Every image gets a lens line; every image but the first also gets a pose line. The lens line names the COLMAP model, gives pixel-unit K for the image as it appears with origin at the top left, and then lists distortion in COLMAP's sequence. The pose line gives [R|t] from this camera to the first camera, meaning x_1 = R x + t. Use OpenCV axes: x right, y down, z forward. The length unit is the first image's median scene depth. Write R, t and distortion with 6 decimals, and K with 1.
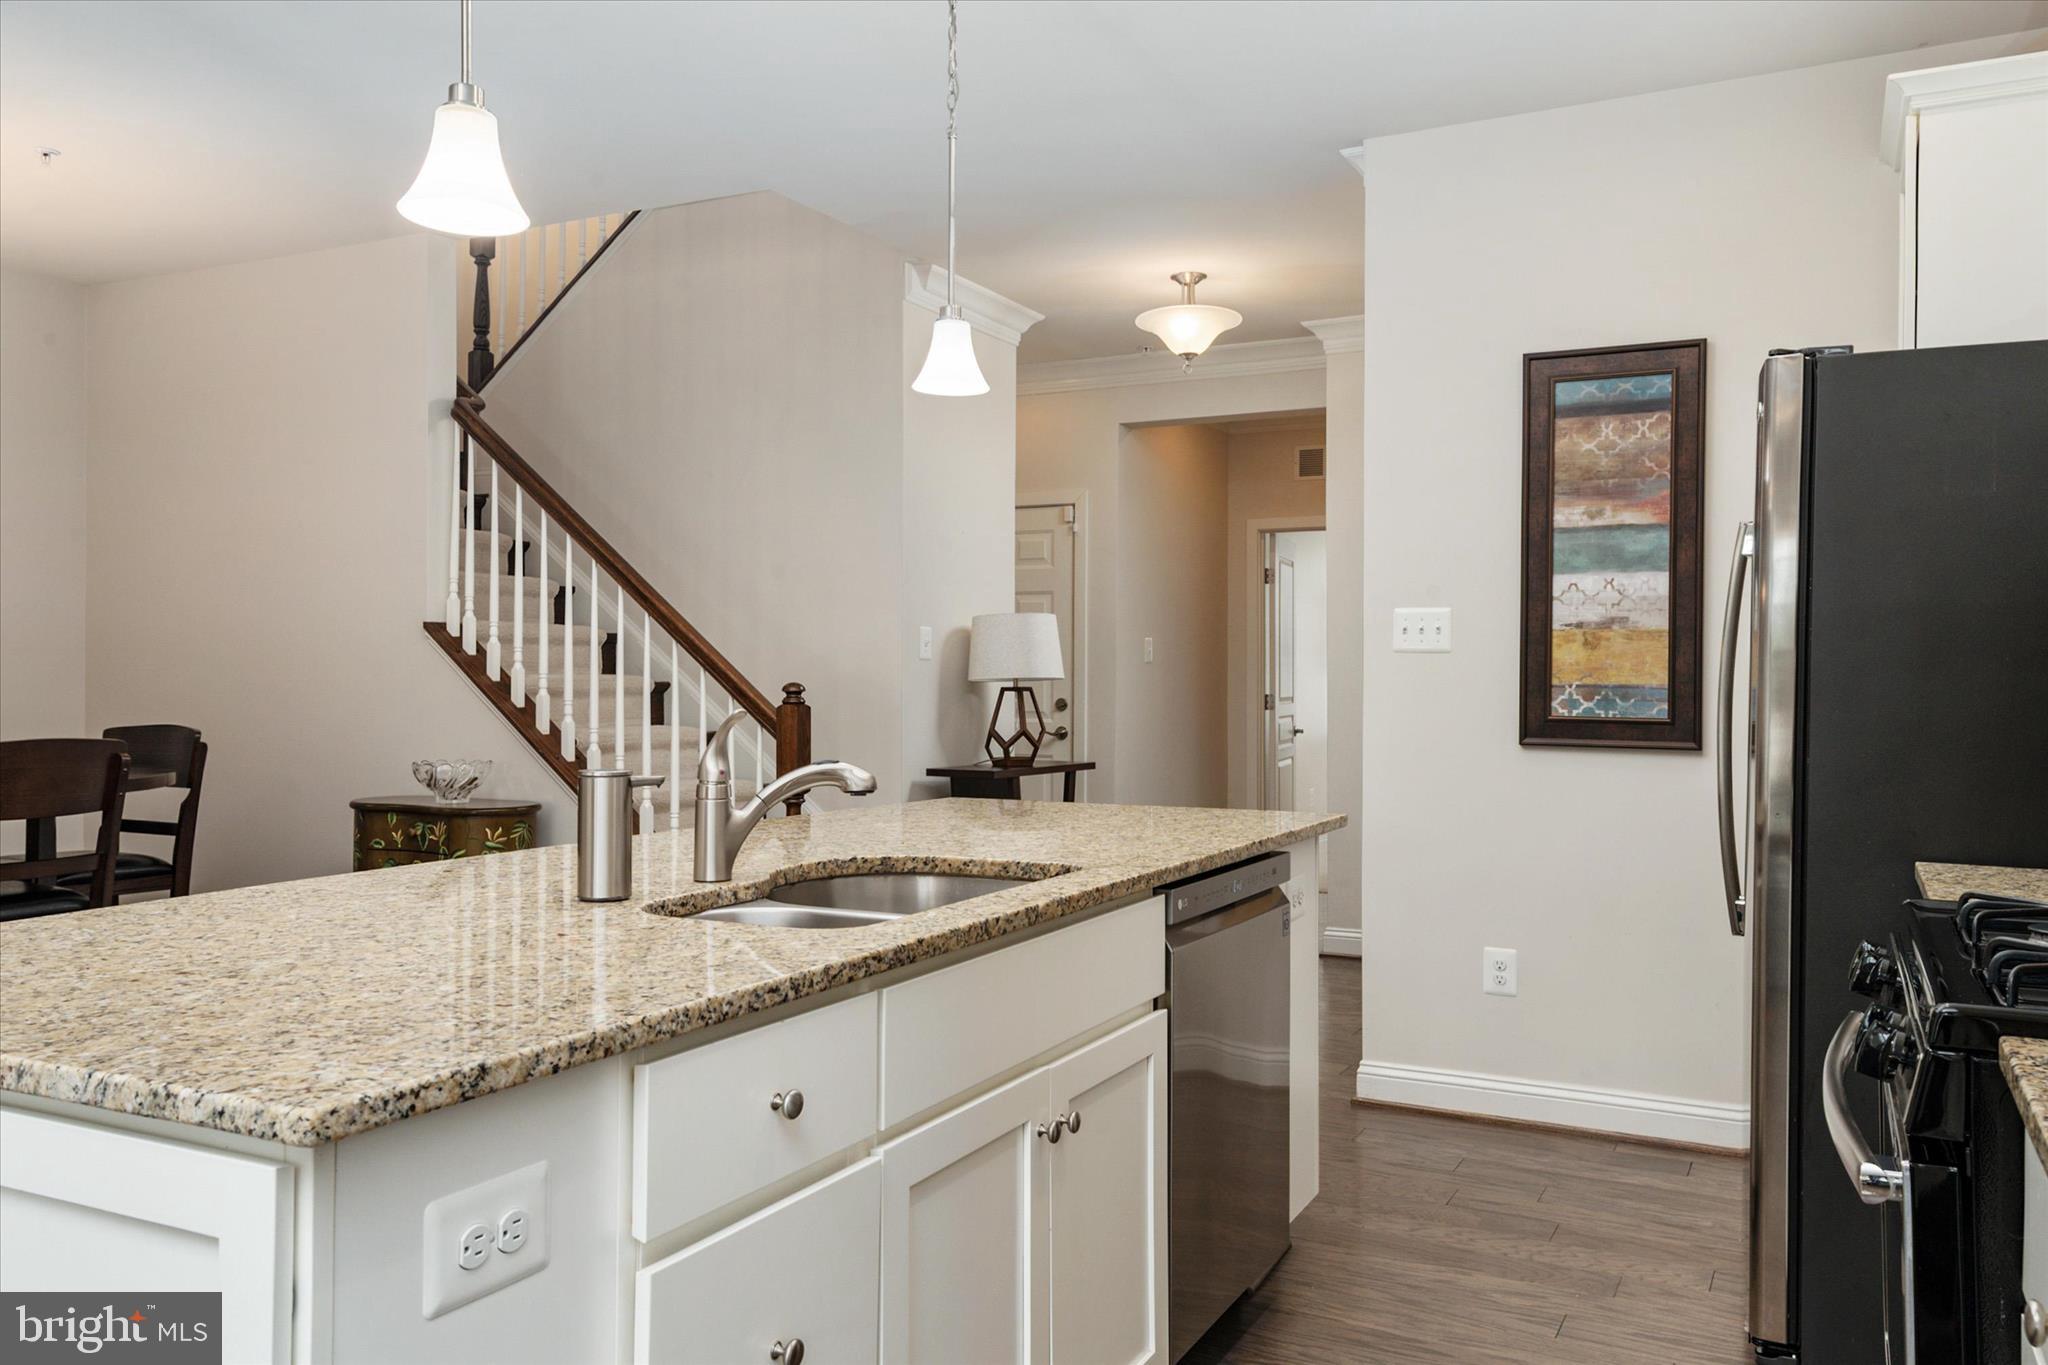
lens RADIAL K [[1631.3, 0, 1090.2], [0, 1631.3, 681.3], [0, 0, 1]] dist [-0.002750, -0.001997]
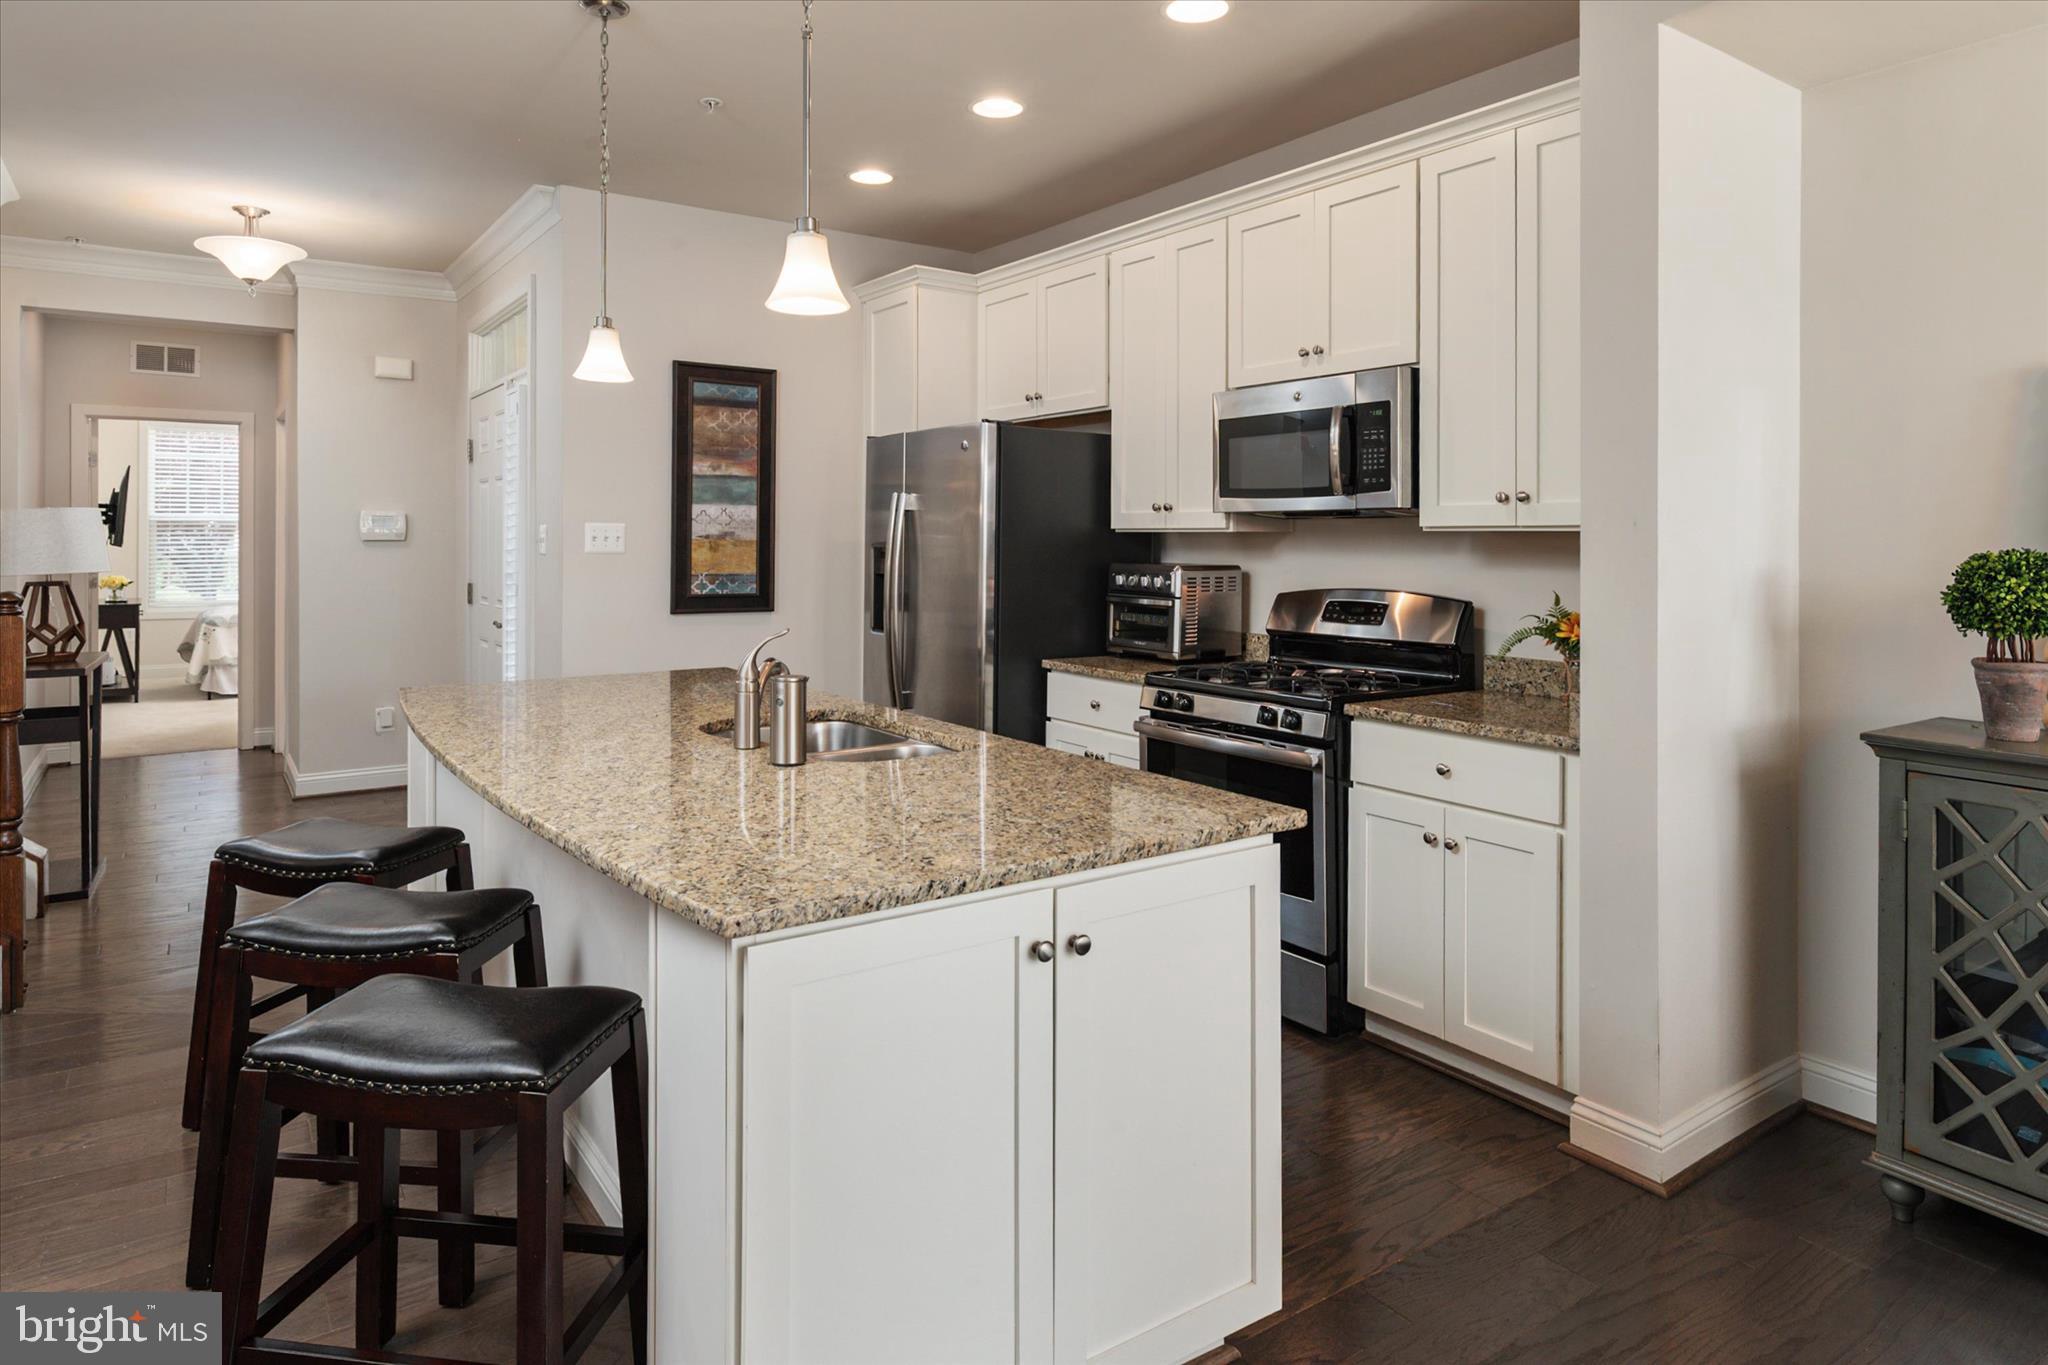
lens RADIAL K [[1206.7, 0, 1096.4], [0, 1206.7, 552.0], [0, 0, 1]] dist [0.041021, 0.000902]
pose [[0.436900, -0.012657, 0.899421, -0.596479], [-0.005193, 0.999849, 0.016593, -0.040961], [-0.899495, -0.011920, 0.436768, 0.140508]]
